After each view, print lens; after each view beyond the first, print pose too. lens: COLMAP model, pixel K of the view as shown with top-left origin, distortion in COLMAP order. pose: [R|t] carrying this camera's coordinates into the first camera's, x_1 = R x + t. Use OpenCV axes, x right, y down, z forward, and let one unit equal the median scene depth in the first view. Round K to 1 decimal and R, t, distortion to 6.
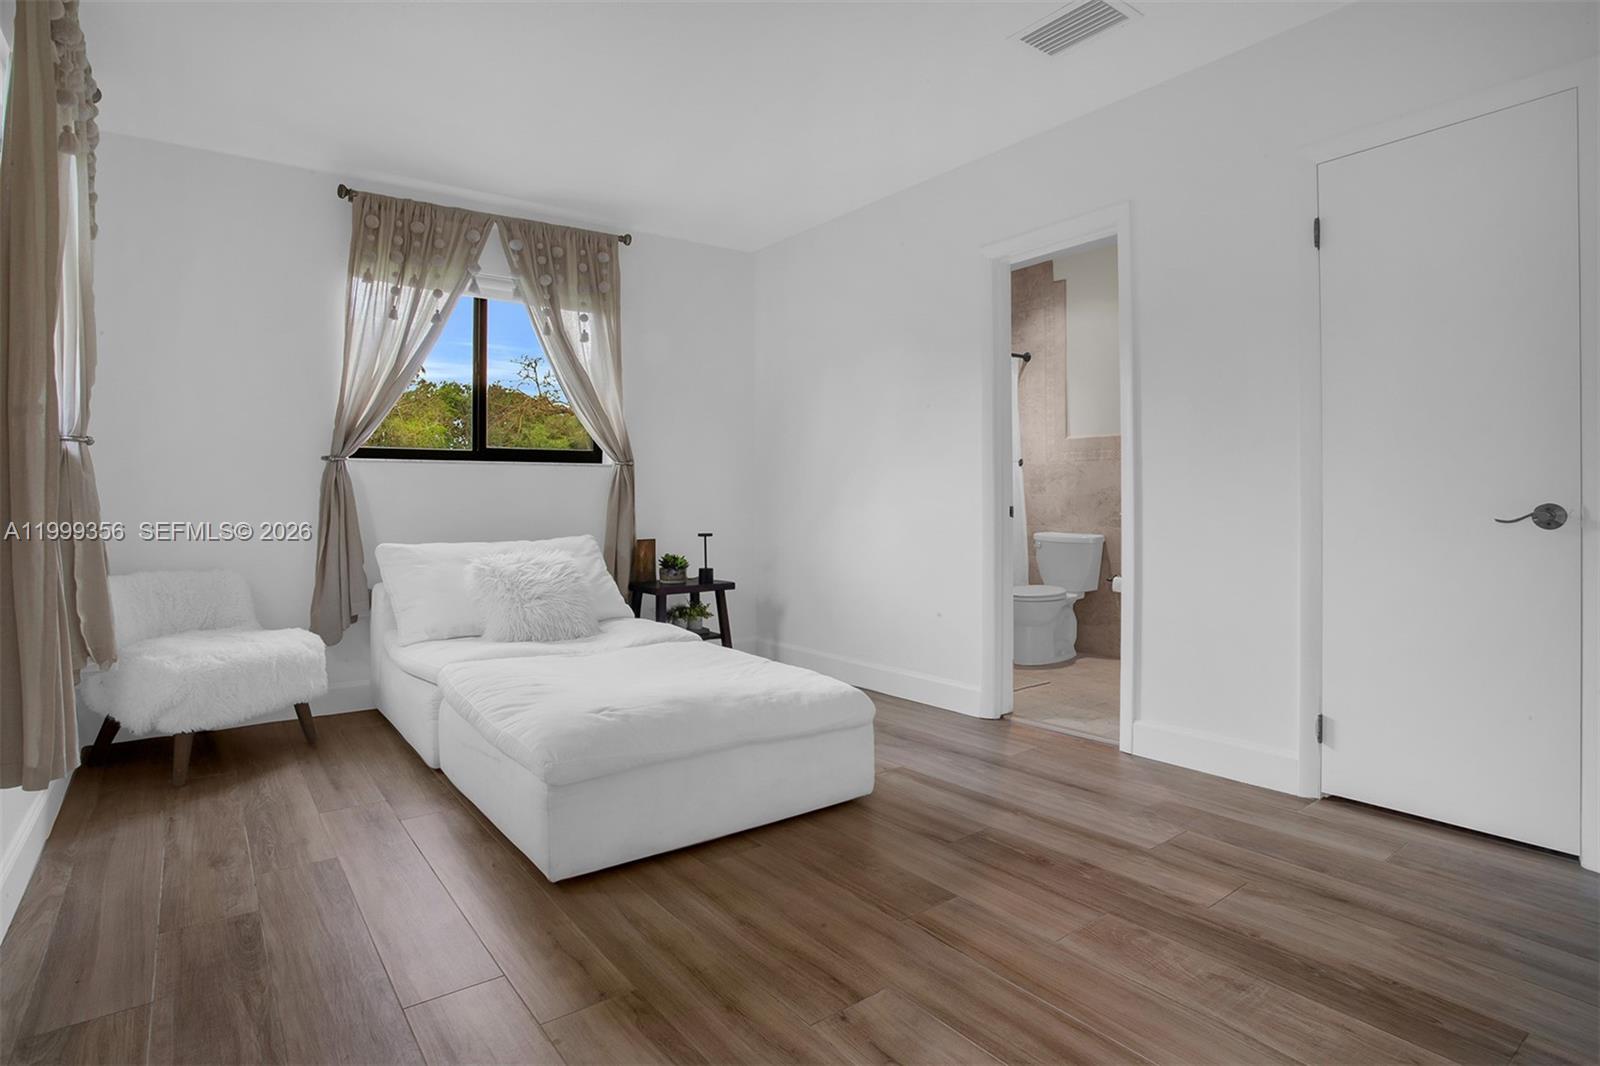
lens RADIAL K [[862.2, 0, 803.3], [0, 862.2, 486.7], [0, 0, 1]] dist [-0.003884, -0.000487]
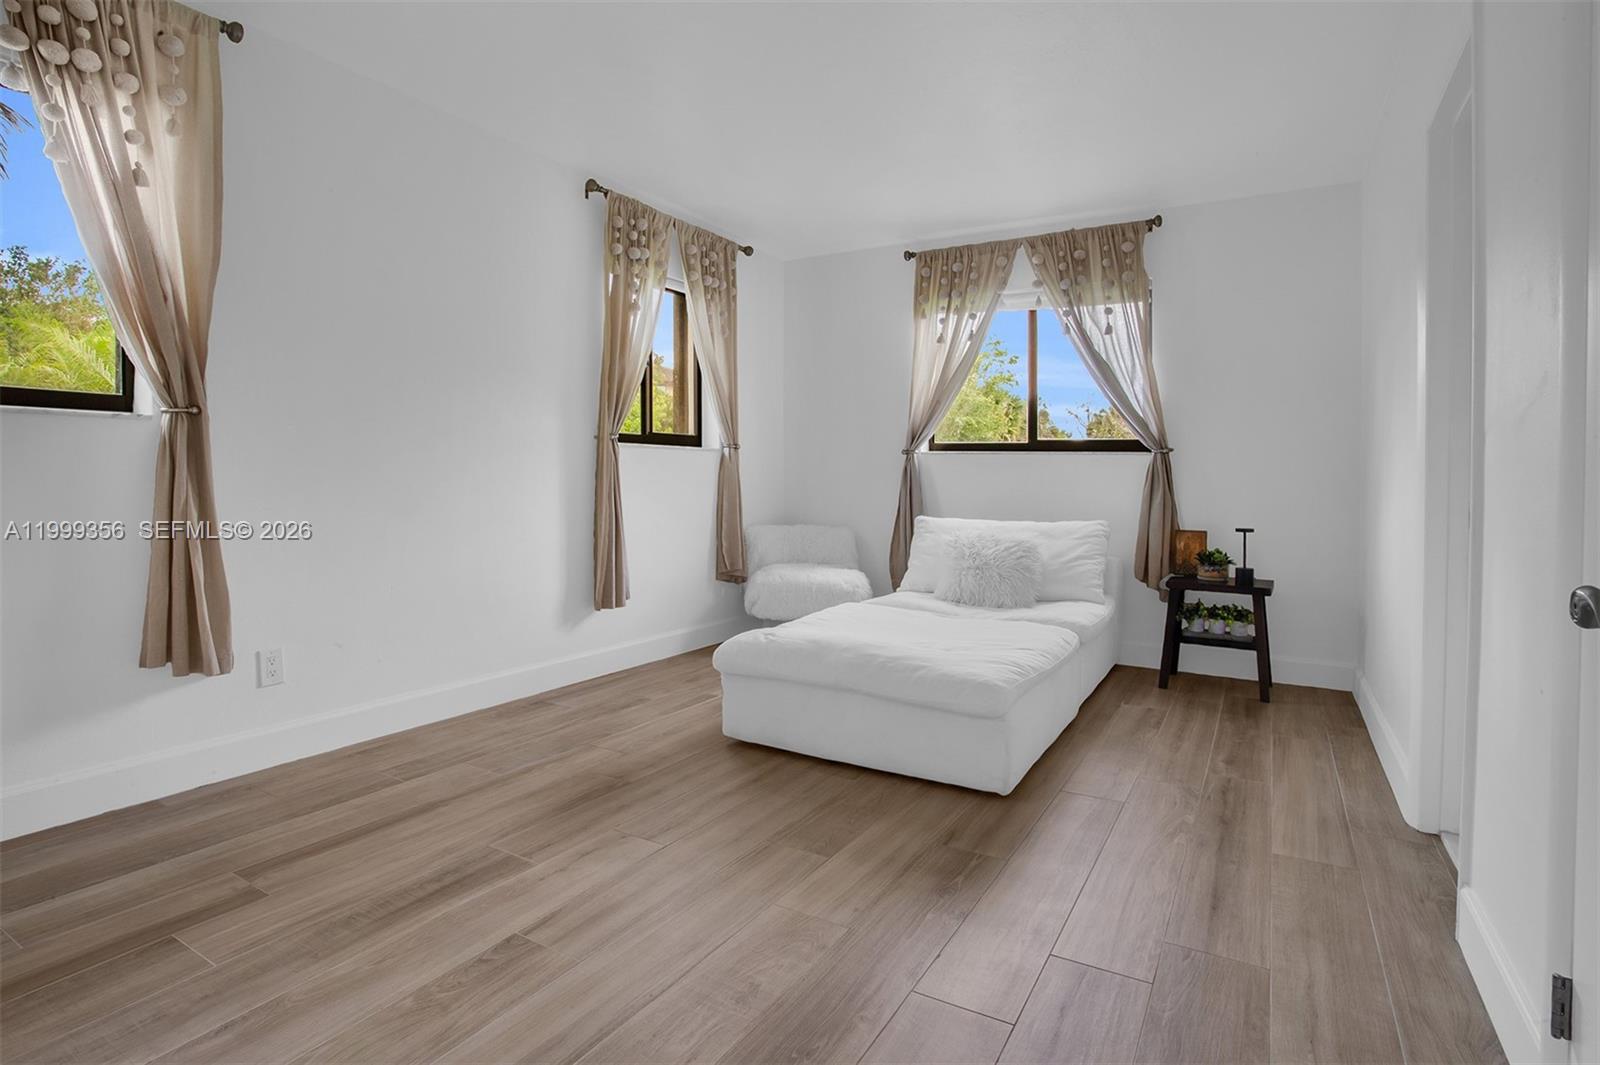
lens RADIAL K [[807.7, 0, 792.0], [0, 807.7, 523.9], [0, 0, 1]] dist [-0.058793, -0.000073]
pose [[0.401075, 0.060049, -0.914075, 0.527322], [-0.007432, 0.998030, 0.062304, 0.002256], [0.916015, -0.018195, 0.400731, 0.290588]]
